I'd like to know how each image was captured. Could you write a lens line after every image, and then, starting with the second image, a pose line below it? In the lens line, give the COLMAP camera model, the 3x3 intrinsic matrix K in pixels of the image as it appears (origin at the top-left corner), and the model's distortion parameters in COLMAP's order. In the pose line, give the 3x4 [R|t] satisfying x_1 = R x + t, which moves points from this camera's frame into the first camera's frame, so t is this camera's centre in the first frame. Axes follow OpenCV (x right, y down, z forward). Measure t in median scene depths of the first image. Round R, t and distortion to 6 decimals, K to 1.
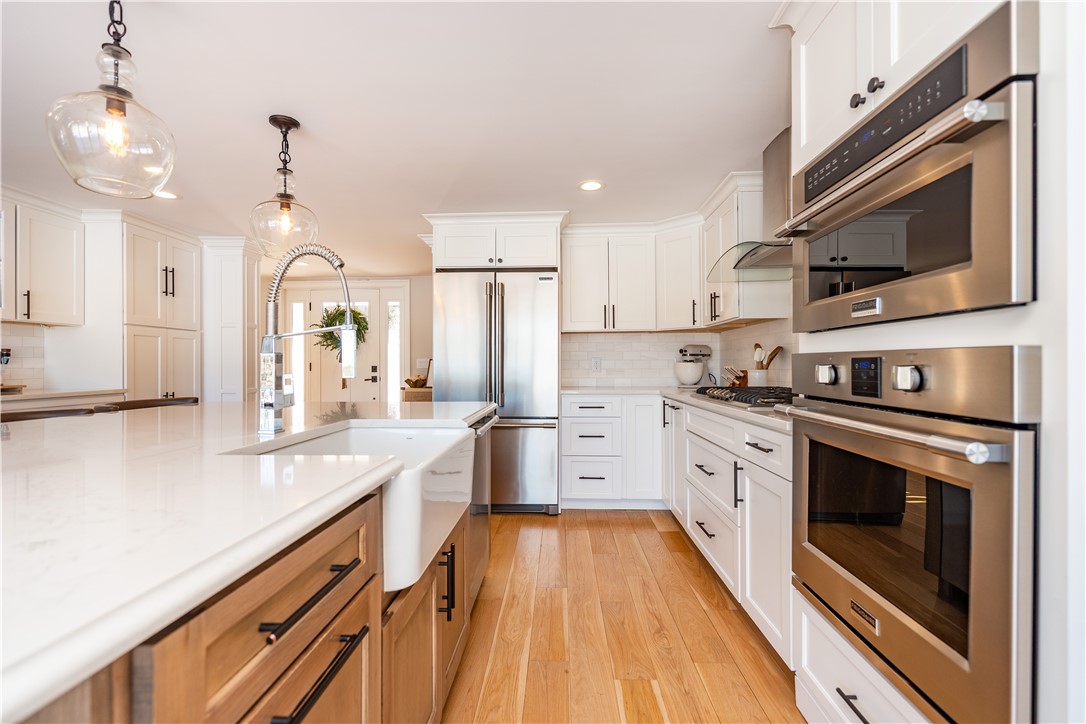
lens RADIAL K [[491.8, 0, 542.4], [0, 491.8, 363.3], [0, 0, 1]] dist [-0.001014, 0.000952]
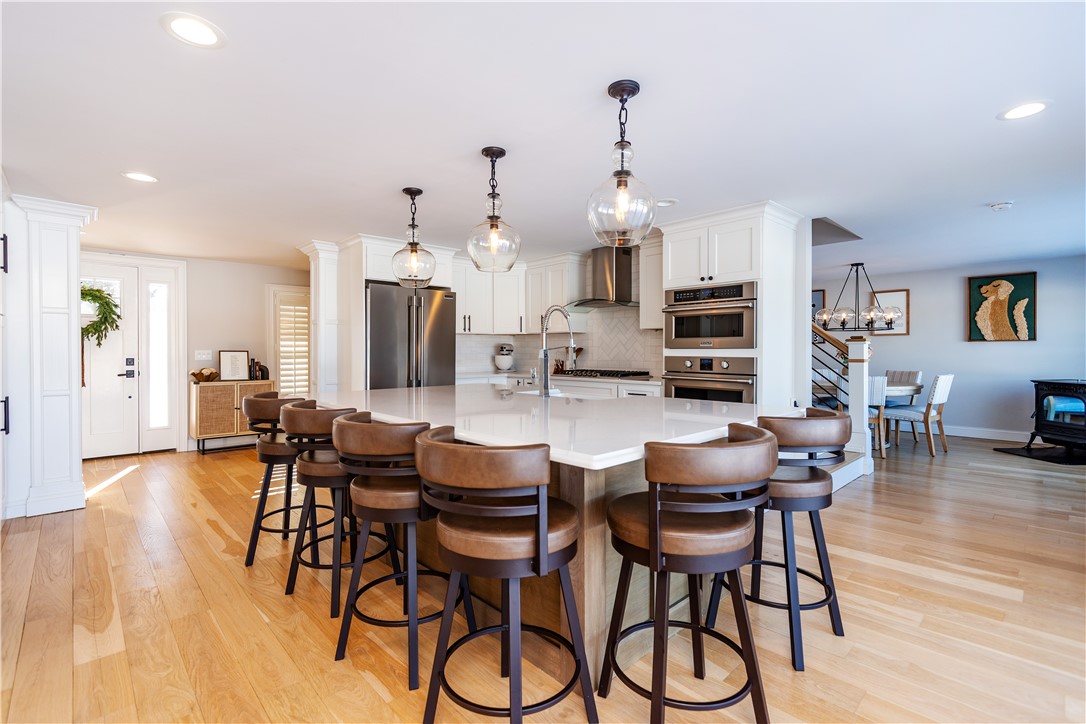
lens RADIAL K [[491.8, 0, 558.8], [0, 491.8, 351.5], [0, 0, 1]] dist [-0.001014, 0.000952]
pose [[0.690104, 0.002374, 0.723707, -0.836236], [-0.005305, 0.999984, 0.001778, -0.021503], [-0.723691, -0.005066, 0.690106, -0.189268]]
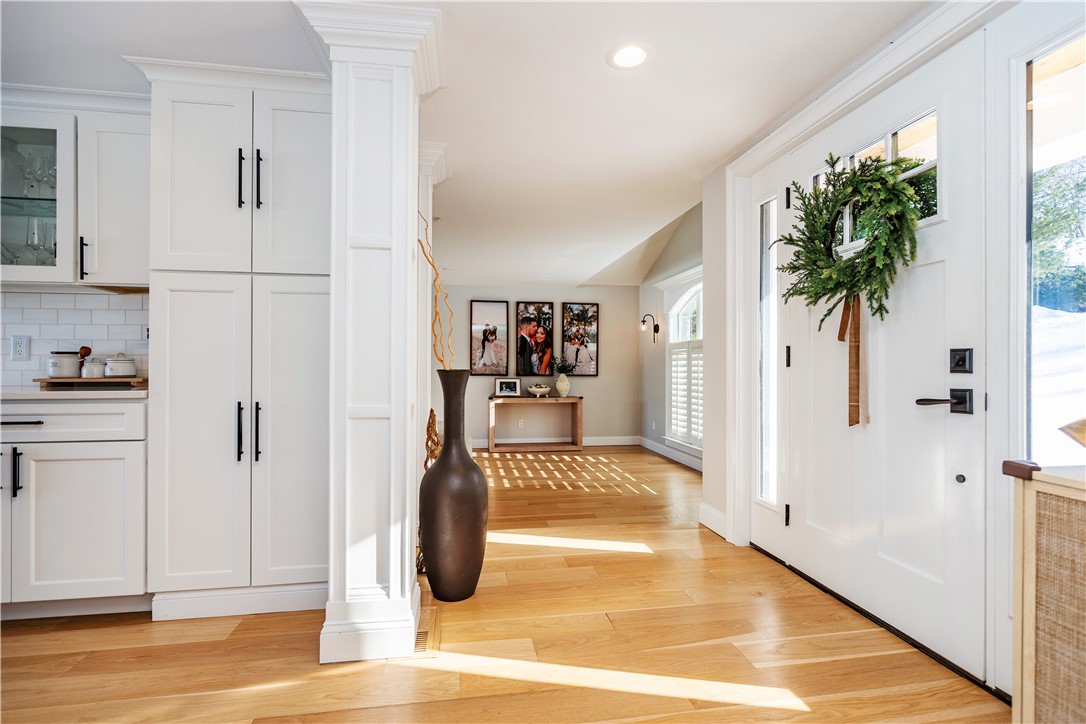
lens RADIAL K [[491.8, 0, 521.7], [0, 491.8, 363.5], [0, 0, 1]] dist [-0.001014, 0.000952]
pose [[0.176253, -0.002813, -0.984341, -0.256299], [0.001062, 0.999996, -0.002667, 0.025289], [0.984344, -0.000576, 0.176255, 1.388306]]
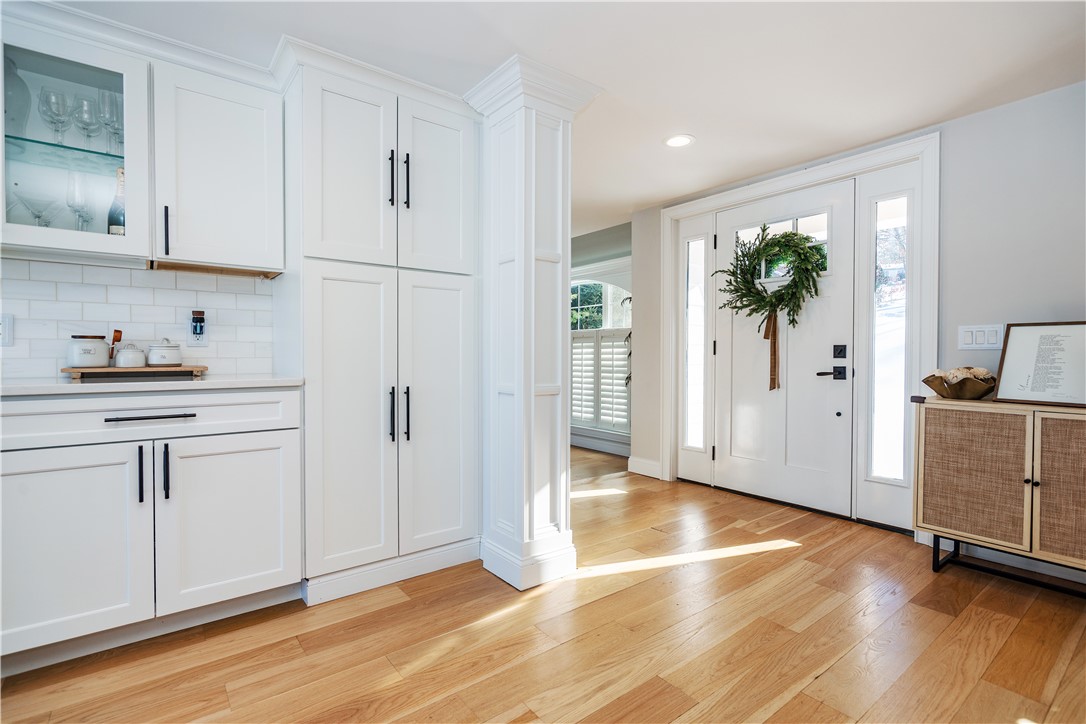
lens RADIAL K [[491.8, 0, 529.9], [0, 491.8, 362.1], [0, 0, 1]] dist [-0.001014, 0.000952]
pose [[0.610999, 0.012605, -0.791531, -0.286348], [-0.000456, 0.999879, 0.015572, 0.027627], [0.791631, -0.009153, 0.610931, 0.907057]]
